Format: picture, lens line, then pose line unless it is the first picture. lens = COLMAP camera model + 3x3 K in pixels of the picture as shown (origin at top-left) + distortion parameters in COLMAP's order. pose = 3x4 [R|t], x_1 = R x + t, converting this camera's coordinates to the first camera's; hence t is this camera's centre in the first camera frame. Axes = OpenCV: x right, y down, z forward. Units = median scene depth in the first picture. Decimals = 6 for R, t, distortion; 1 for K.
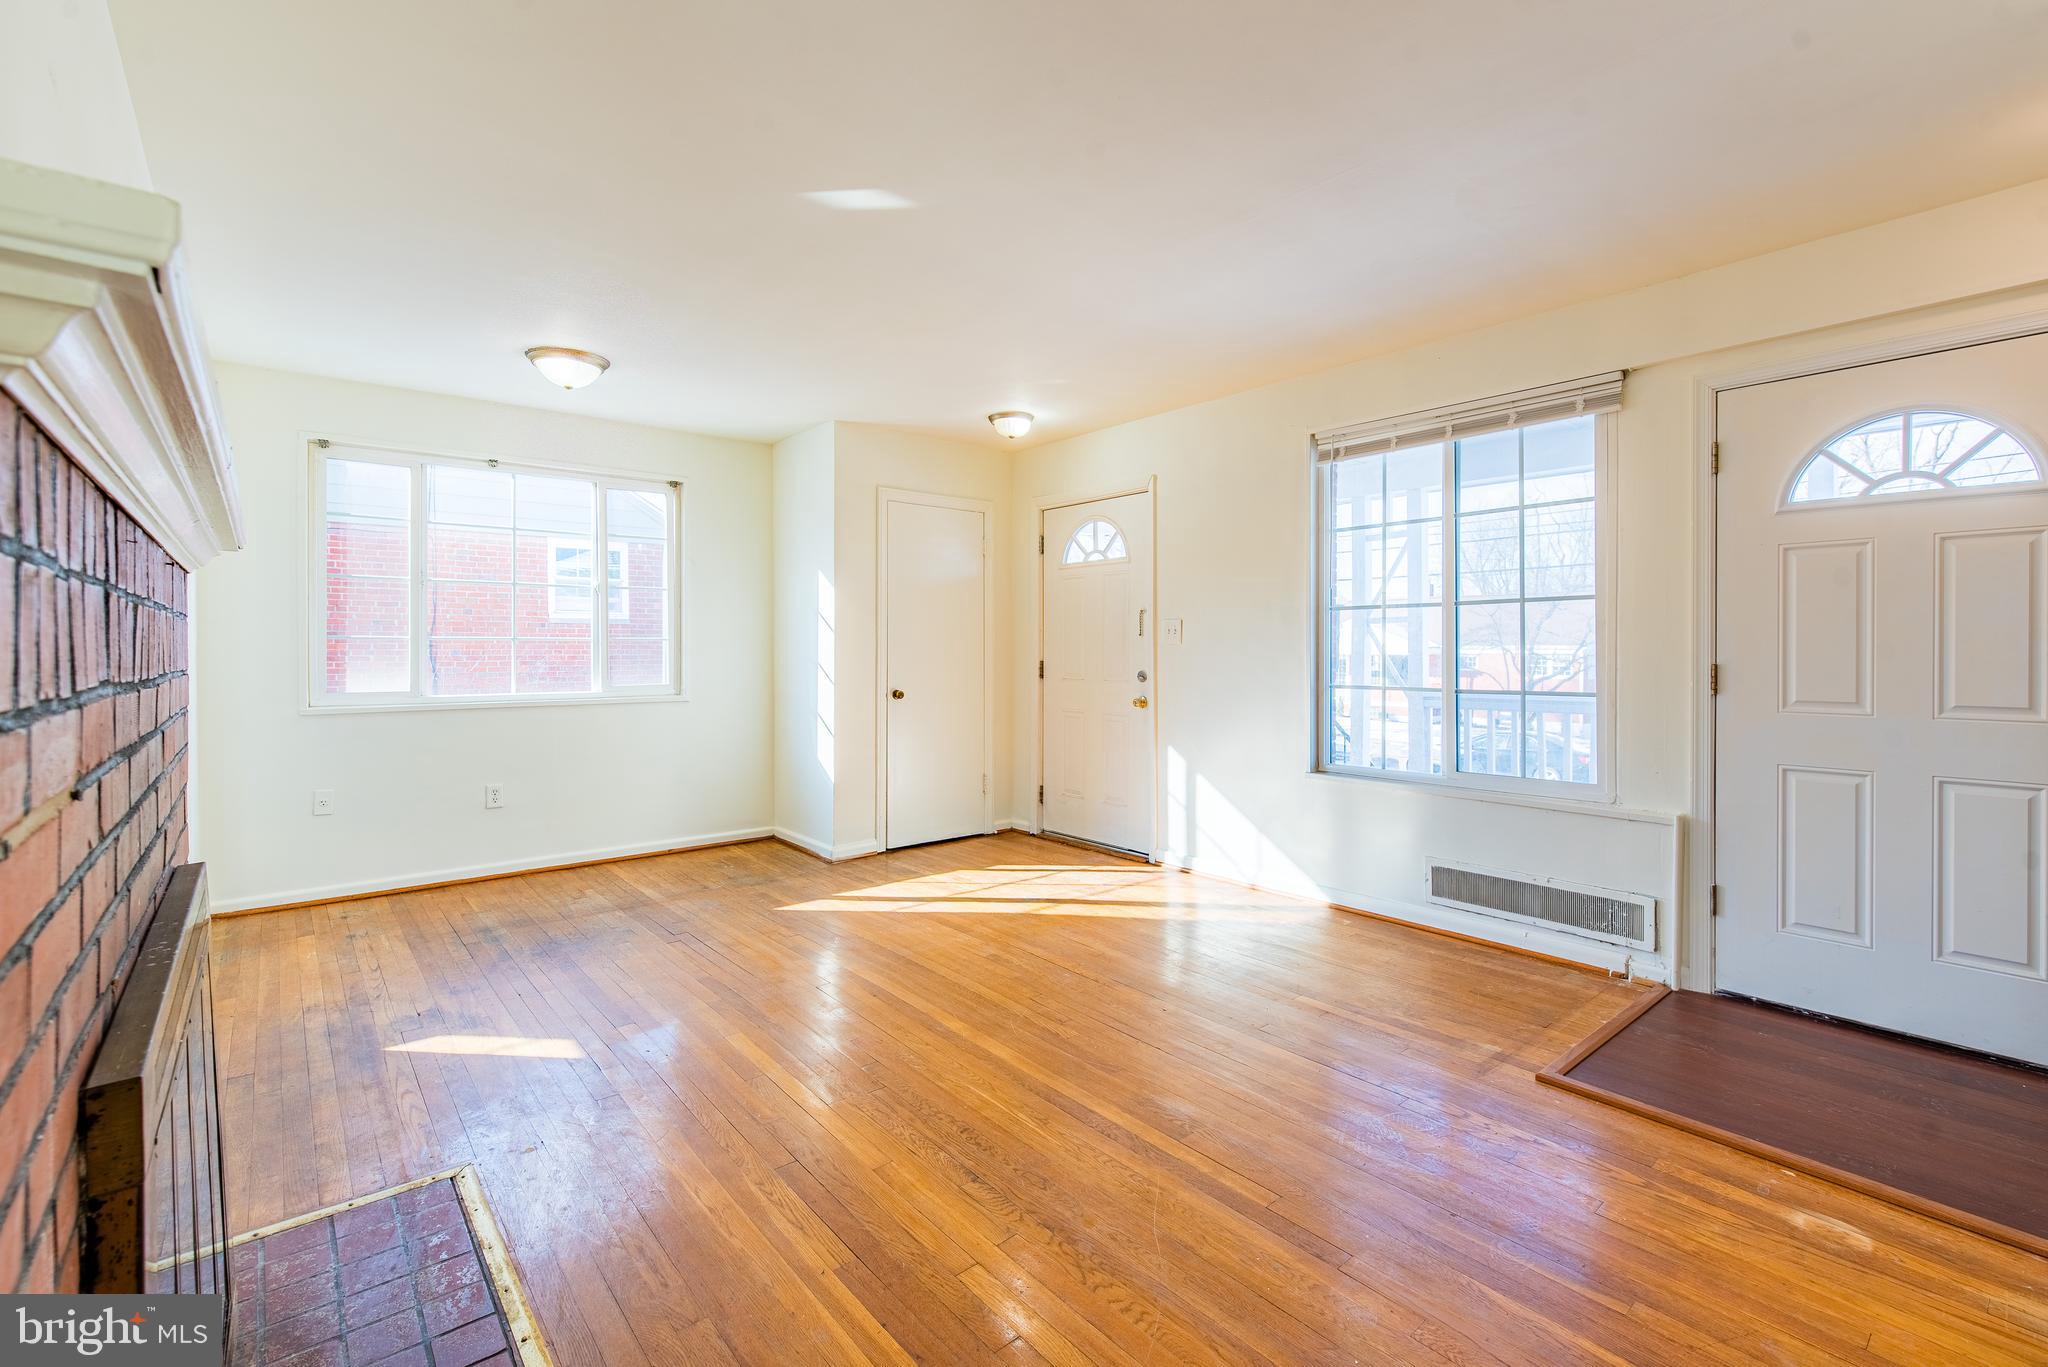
lens RADIAL K [[887.1, 0, 1010.0], [0, 887.1, 666.3], [0, 0, 1]] dist [0.002866, -0.001064]
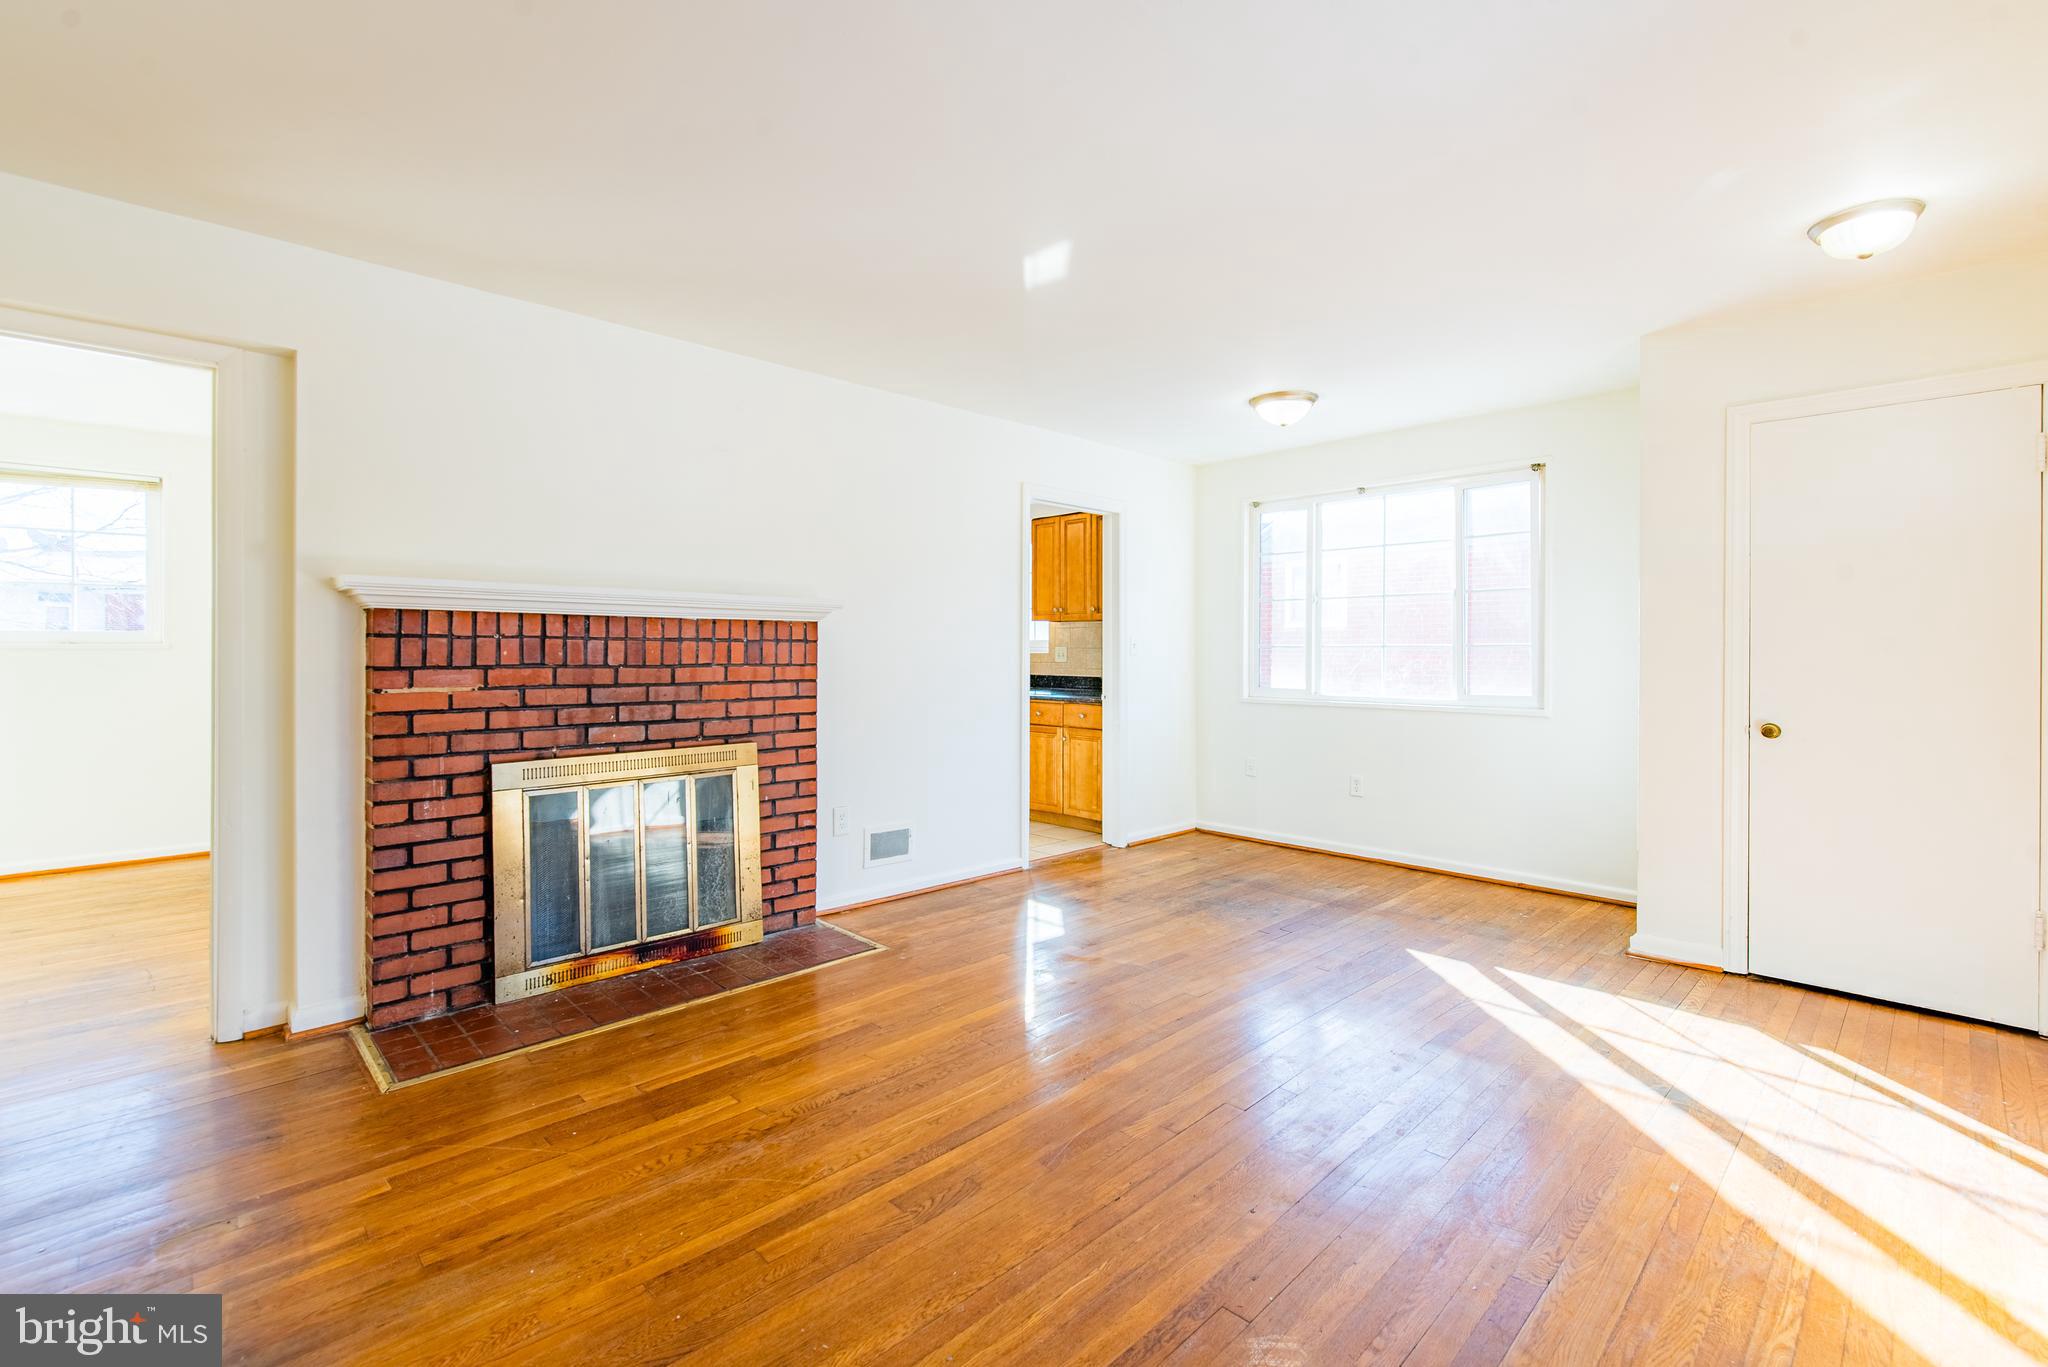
lens RADIAL K [[887.1, 0, 1025.2], [0, 887.1, 651.8], [0, 0, 1]] dist [0.002866, -0.001064]
pose [[0.089027, 0.000361, -0.996029, 0.658312], [-0.021999, 0.999757, -0.001604, -0.016325], [0.995786, 0.022055, 0.089013, 0.623270]]
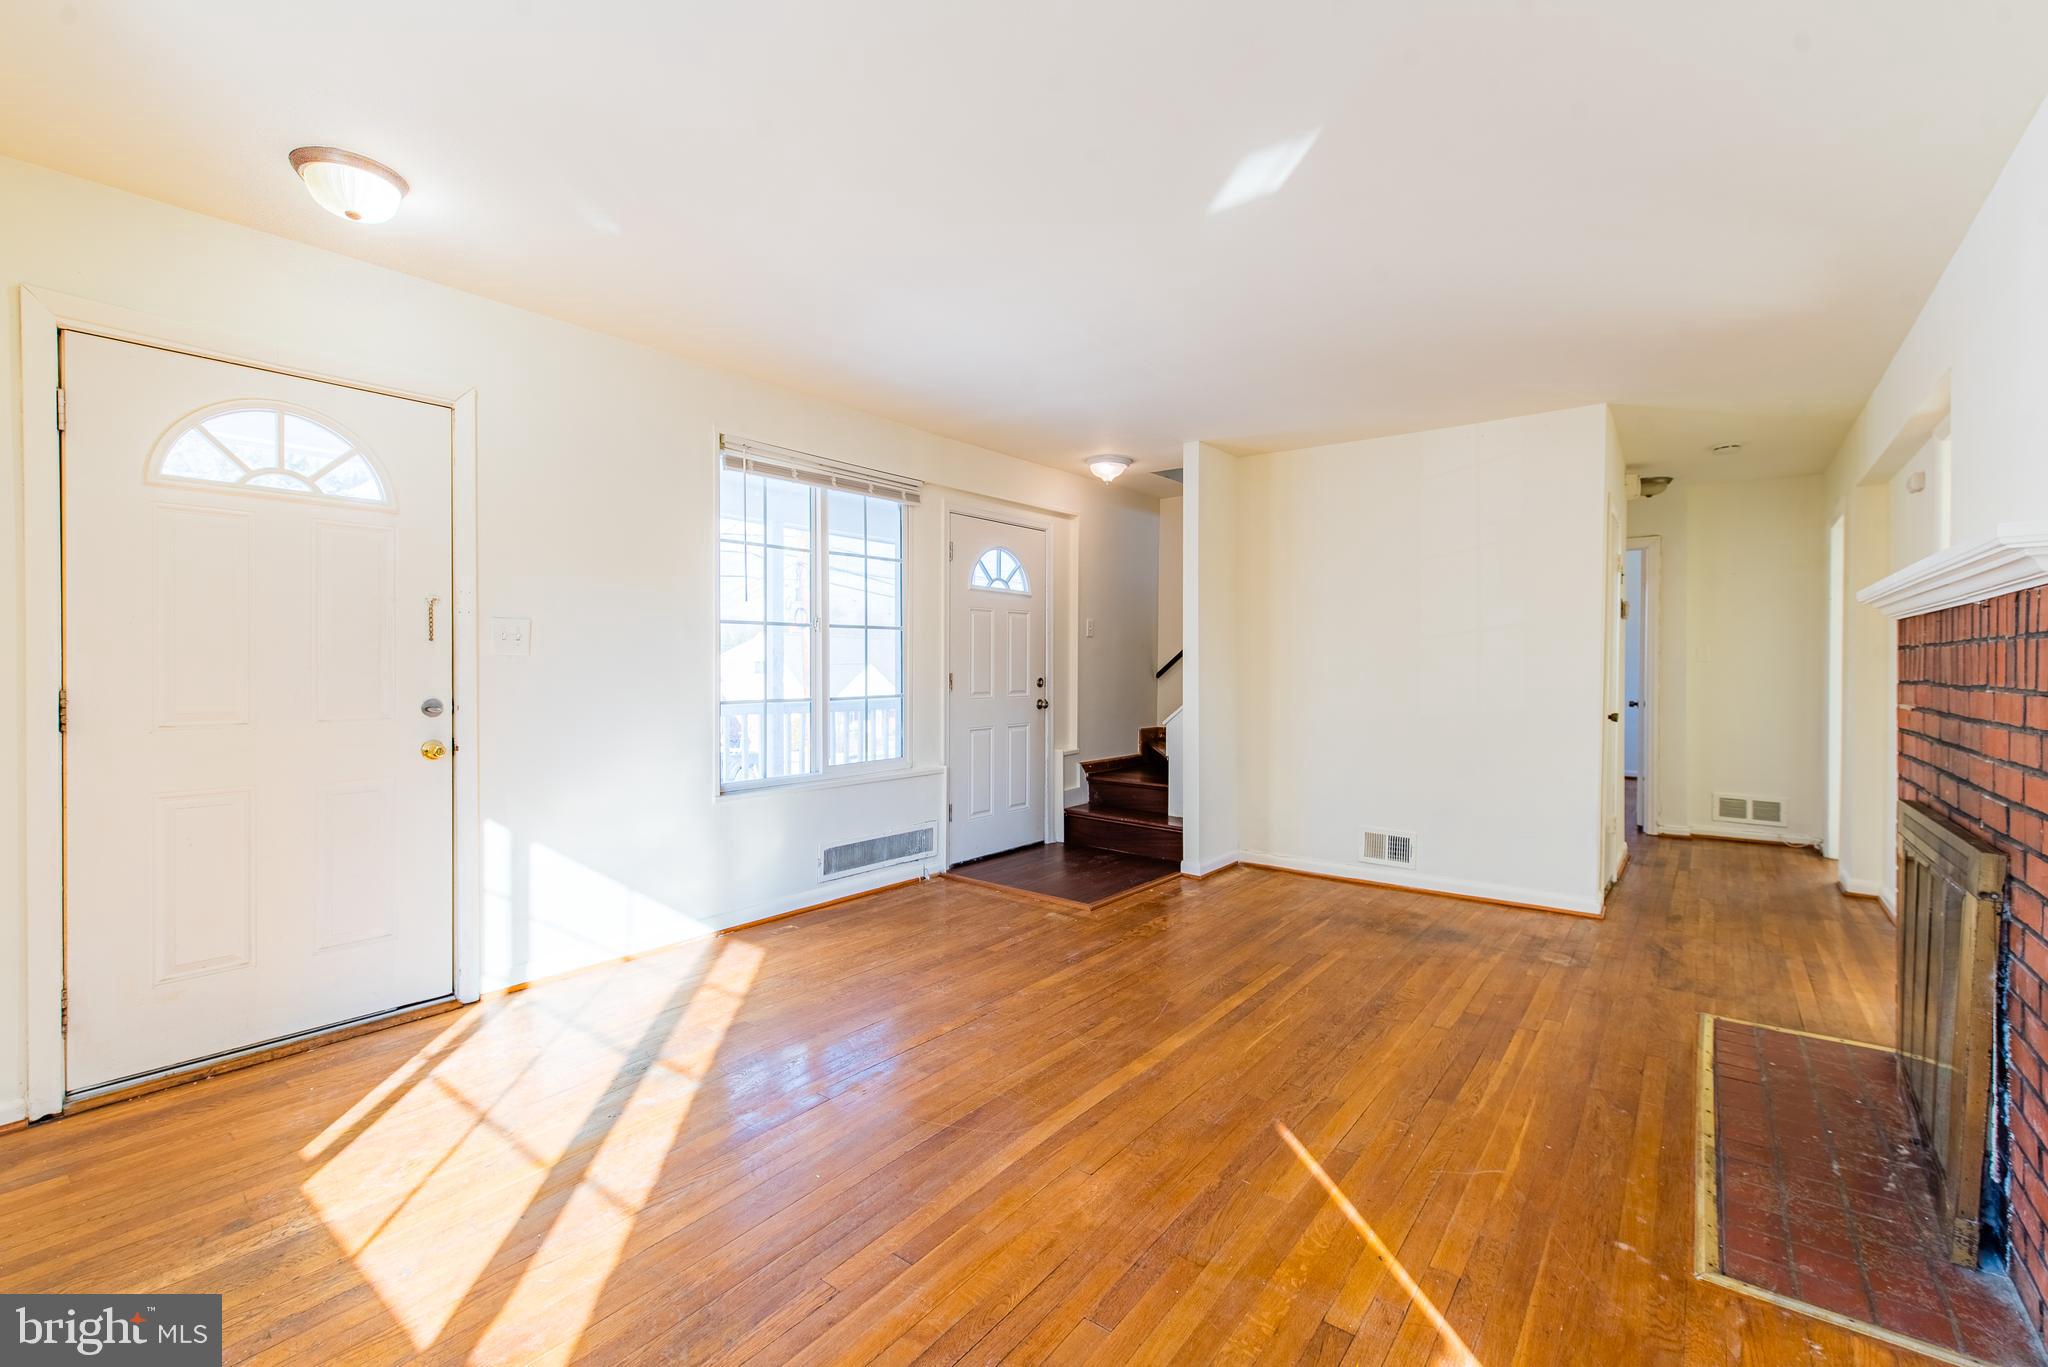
lens RADIAL K [[887.1, 0, 1013.8], [0, 887.1, 686.3], [0, 0, 1]] dist [0.002866, -0.001064]
pose [[-0.215292, -0.025480, 0.976217, -0.727519], [0.014860, 0.999458, 0.029364, -0.021531], [-0.976437, 0.020828, -0.214797, 1.025613]]
